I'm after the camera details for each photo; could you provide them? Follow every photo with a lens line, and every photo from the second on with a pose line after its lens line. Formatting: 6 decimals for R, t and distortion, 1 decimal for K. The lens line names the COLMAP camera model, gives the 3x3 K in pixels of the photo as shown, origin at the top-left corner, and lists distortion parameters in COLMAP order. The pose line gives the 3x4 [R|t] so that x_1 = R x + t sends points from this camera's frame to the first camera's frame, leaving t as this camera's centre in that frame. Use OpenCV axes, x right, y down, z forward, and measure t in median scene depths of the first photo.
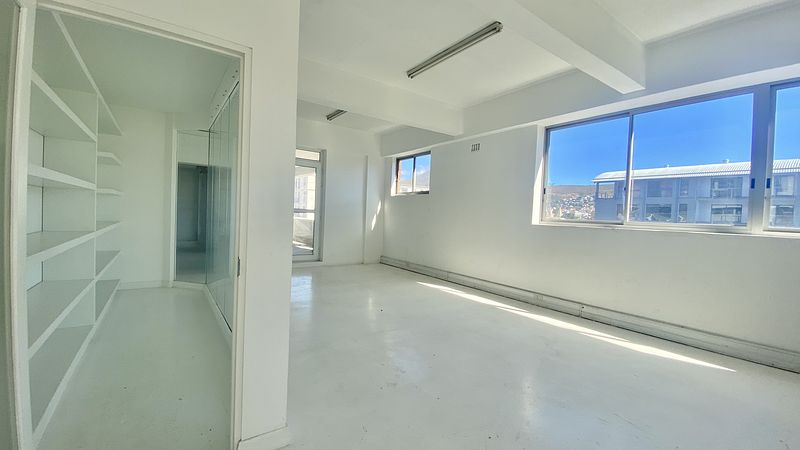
lens RADIAL K [[316.6, 0, 398.6], [0, 316.6, 225.8], [0, 0, 1]] dist [0.034786, -0.030709]
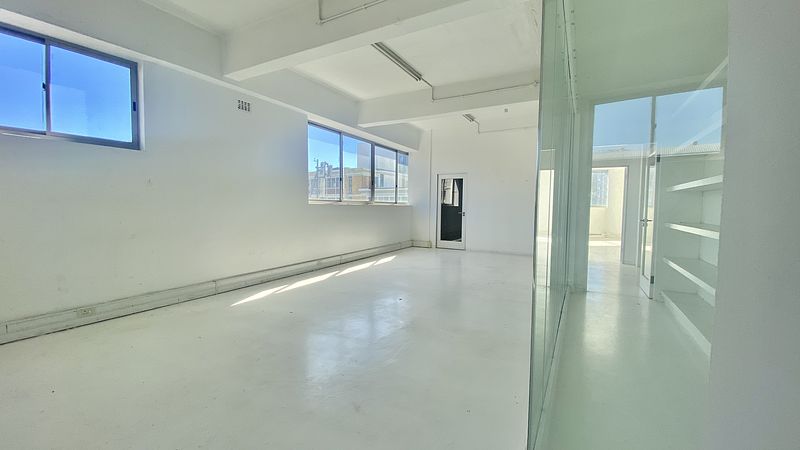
lens RADIAL K [[316.6, 0, 398.6], [0, 316.6, 225.8], [0, 0, 1]] dist [0.034786, -0.030709]
pose [[-0.410811, -0.099432, 0.906282, -0.672142], [0.007115, 0.993655, 0.112244, -0.044934], [-0.911693, 0.052559, -0.407497, 1.037551]]
